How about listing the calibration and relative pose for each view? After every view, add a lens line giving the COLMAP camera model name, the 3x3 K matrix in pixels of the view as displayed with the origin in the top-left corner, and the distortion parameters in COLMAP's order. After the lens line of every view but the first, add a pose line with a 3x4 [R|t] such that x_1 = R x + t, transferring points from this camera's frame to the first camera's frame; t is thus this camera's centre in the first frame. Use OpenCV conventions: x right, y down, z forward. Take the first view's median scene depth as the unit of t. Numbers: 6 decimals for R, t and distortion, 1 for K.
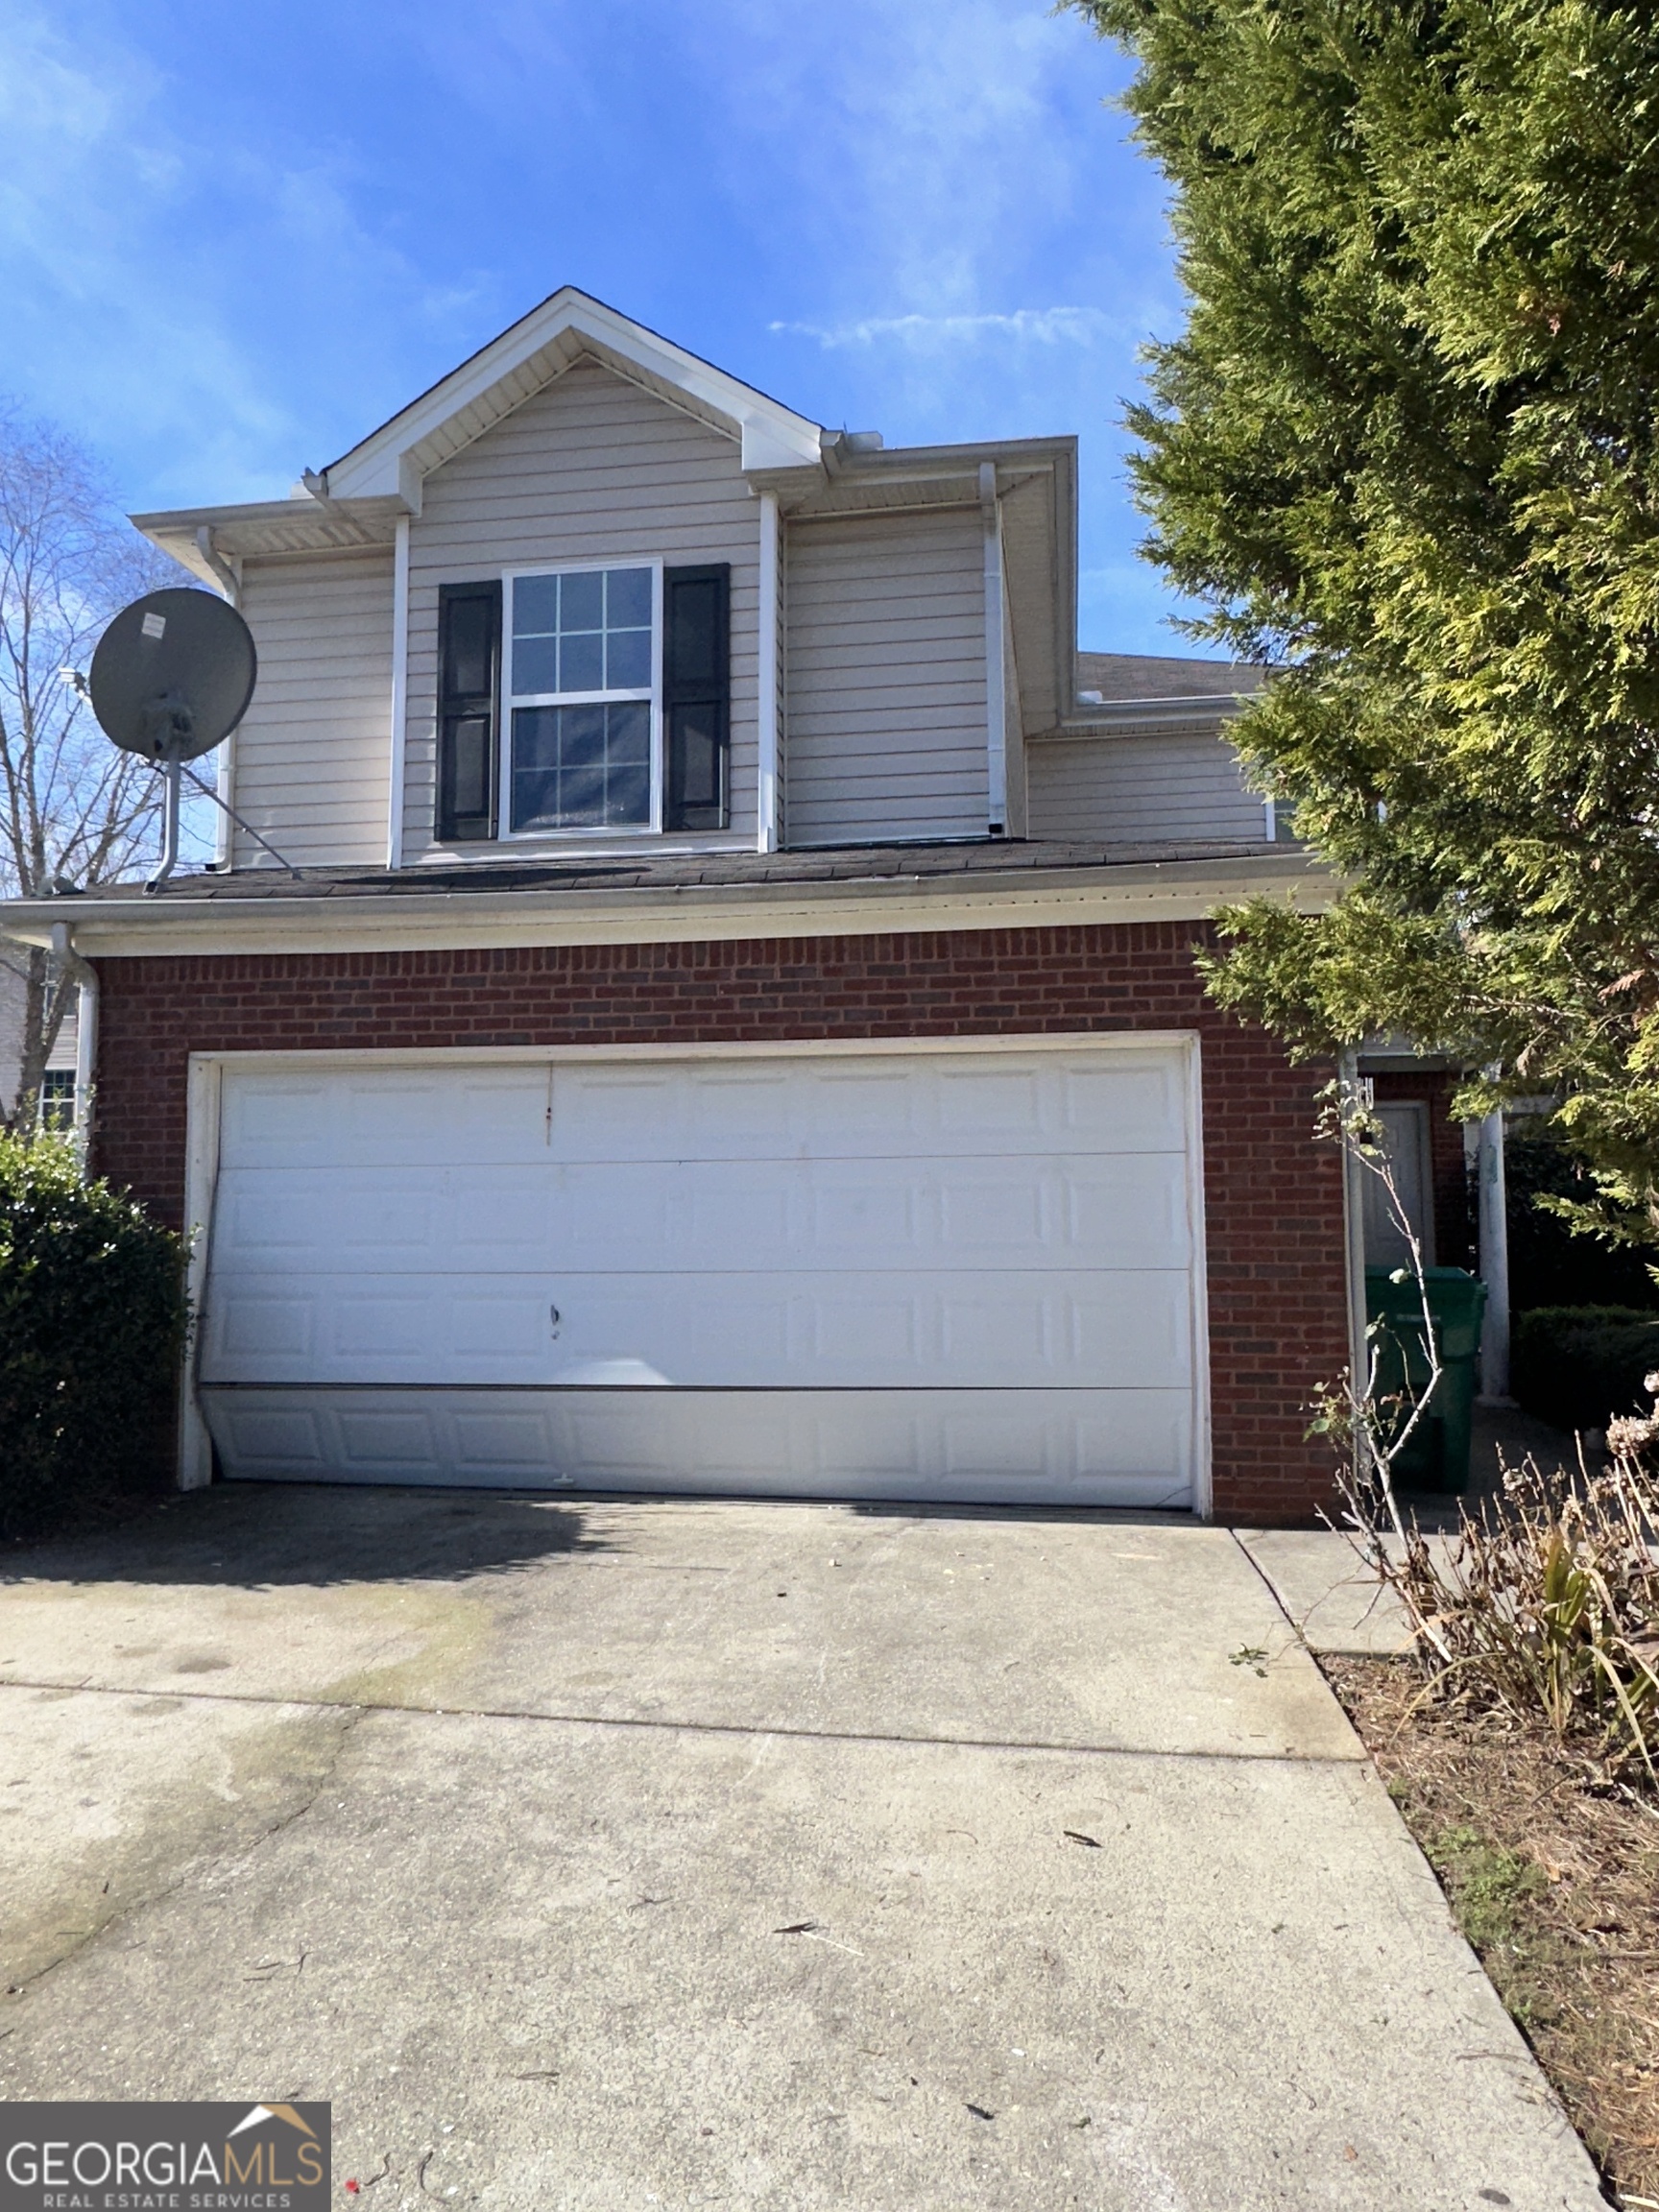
lens RADIAL K [[1587.4, 0, 801.8], [0, 1587.4, 1086.2], [0, 0, 1]] dist [0.030269, -0.039212]
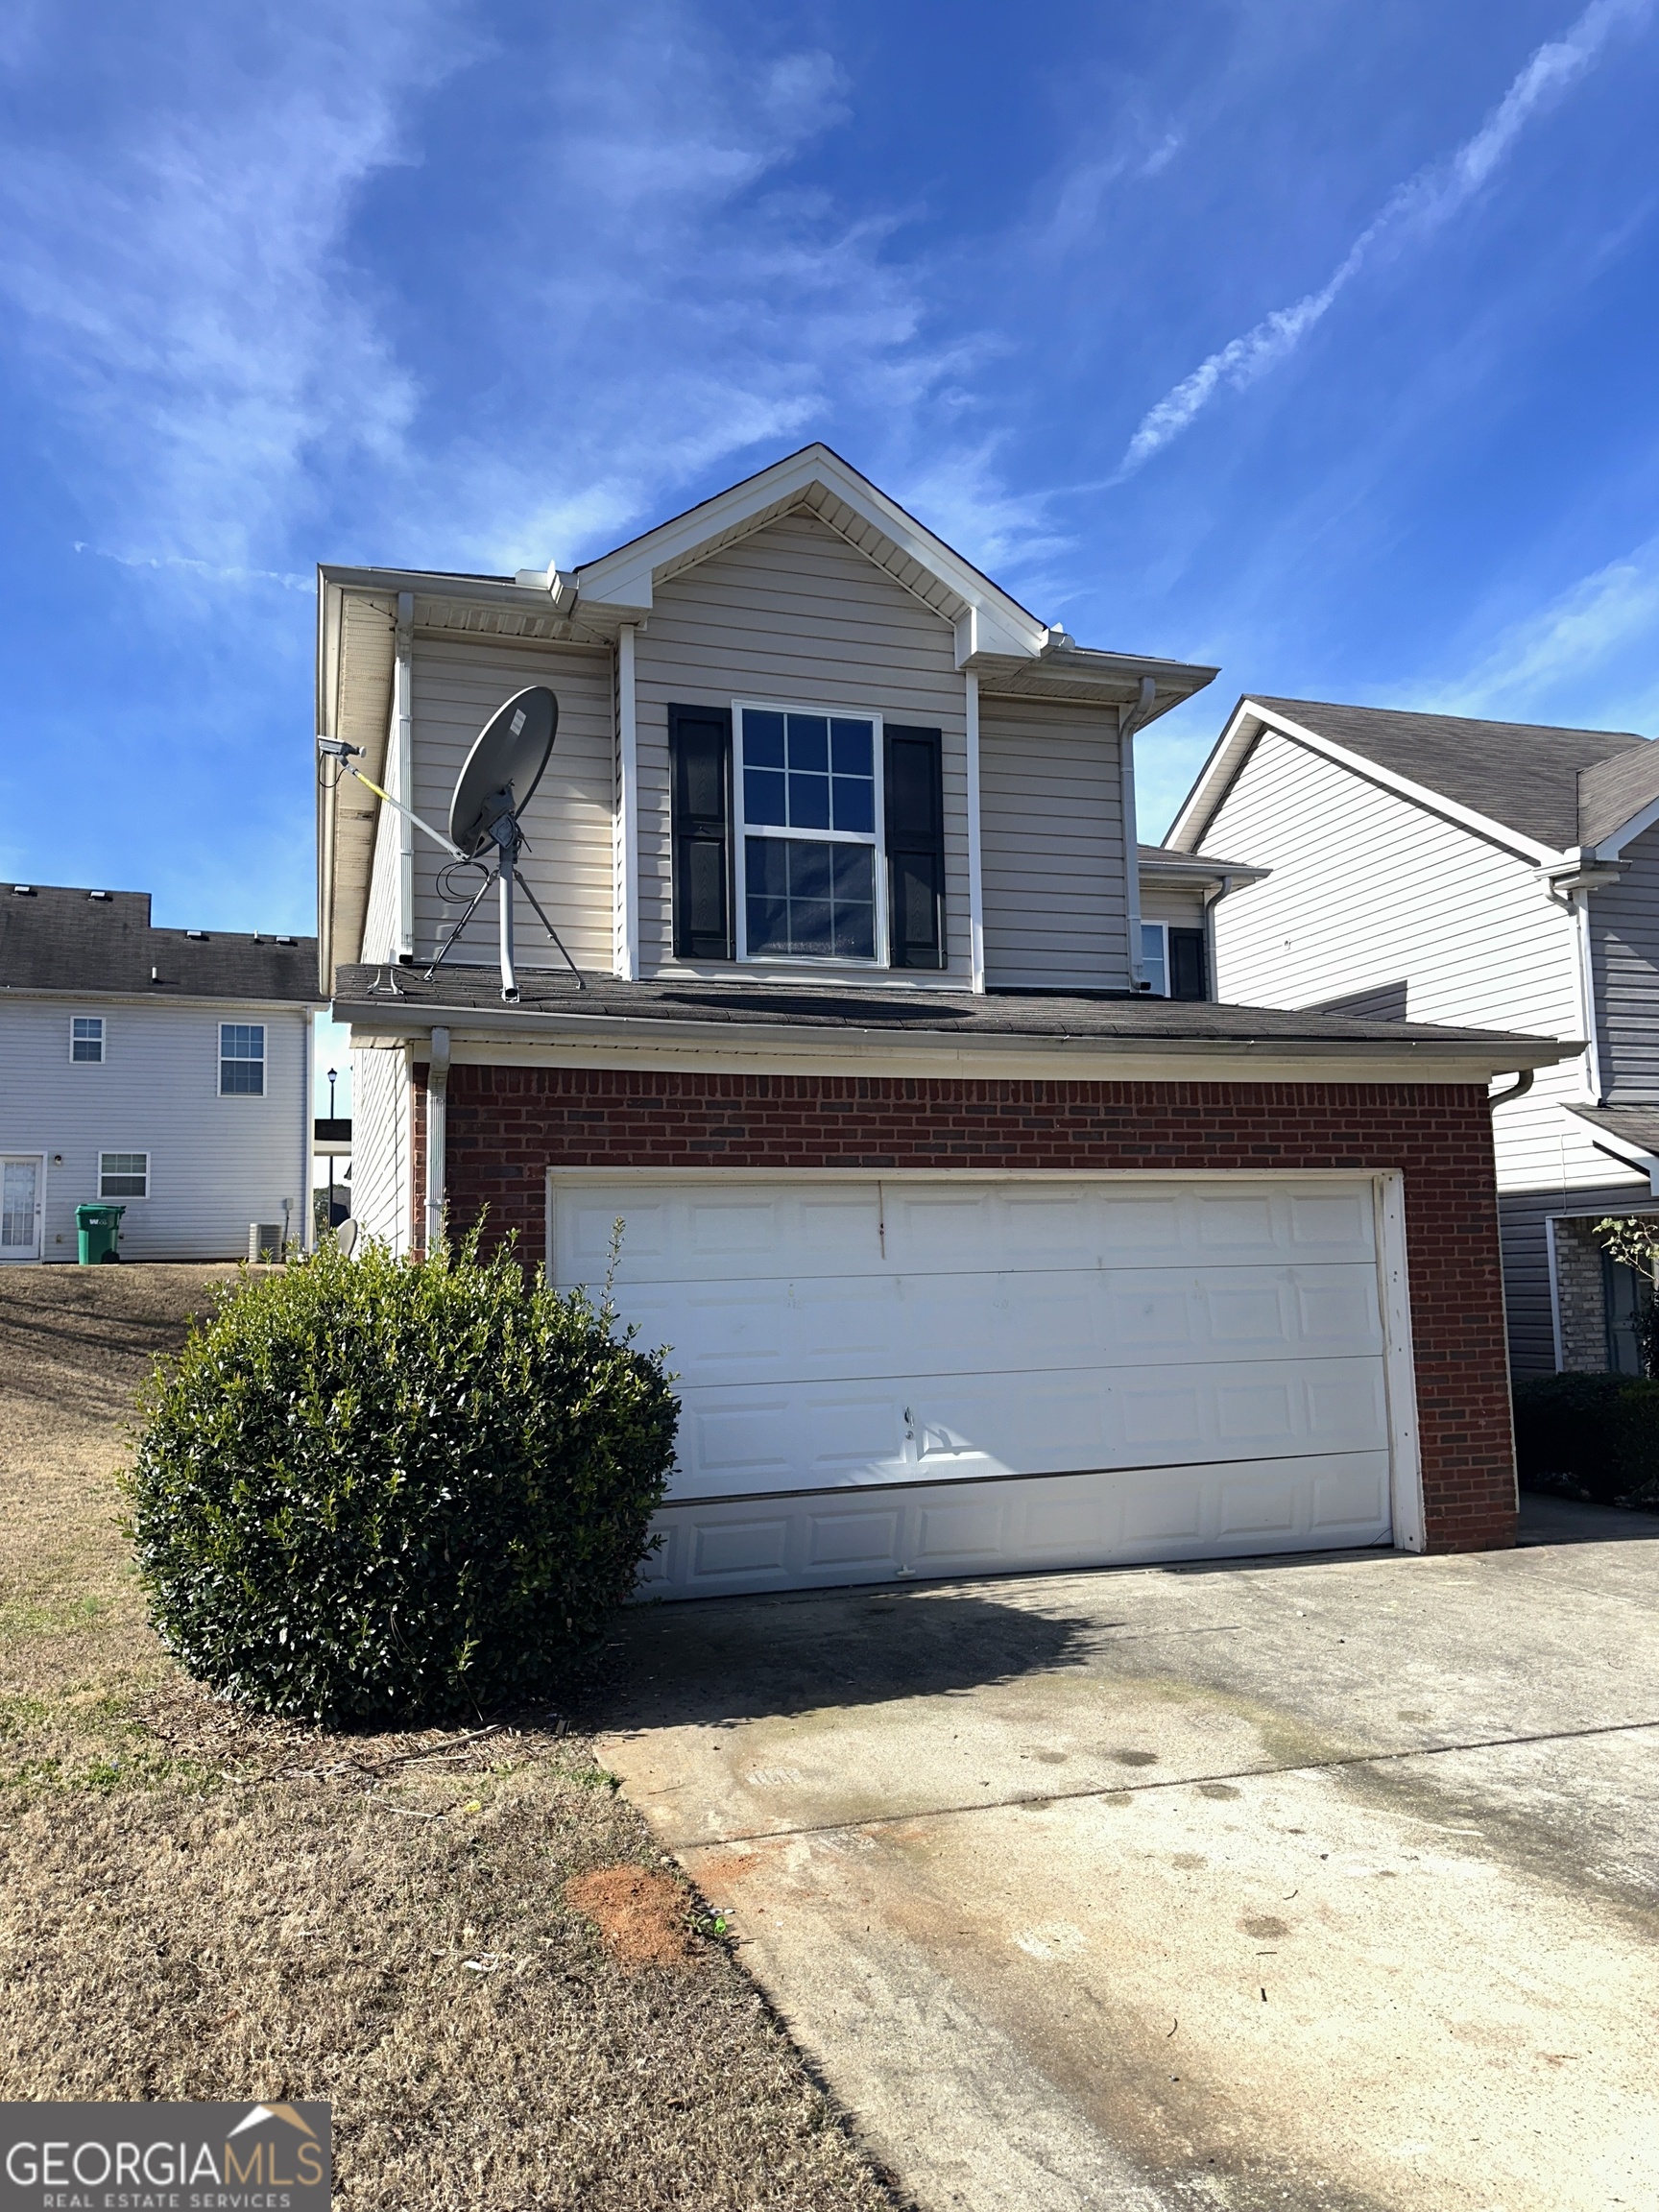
lens RADIAL K [[1587.4, 0, 814.4], [0, 1587.4, 1095.7], [0, 0, 1]] dist [0.030269, -0.039212]
pose [[0.884417, 0.036414, 0.465274, -0.737180], [-0.021981, 0.999095, -0.036410, -0.035443], [-0.466179, 0.021974, 0.884417, 0.071447]]
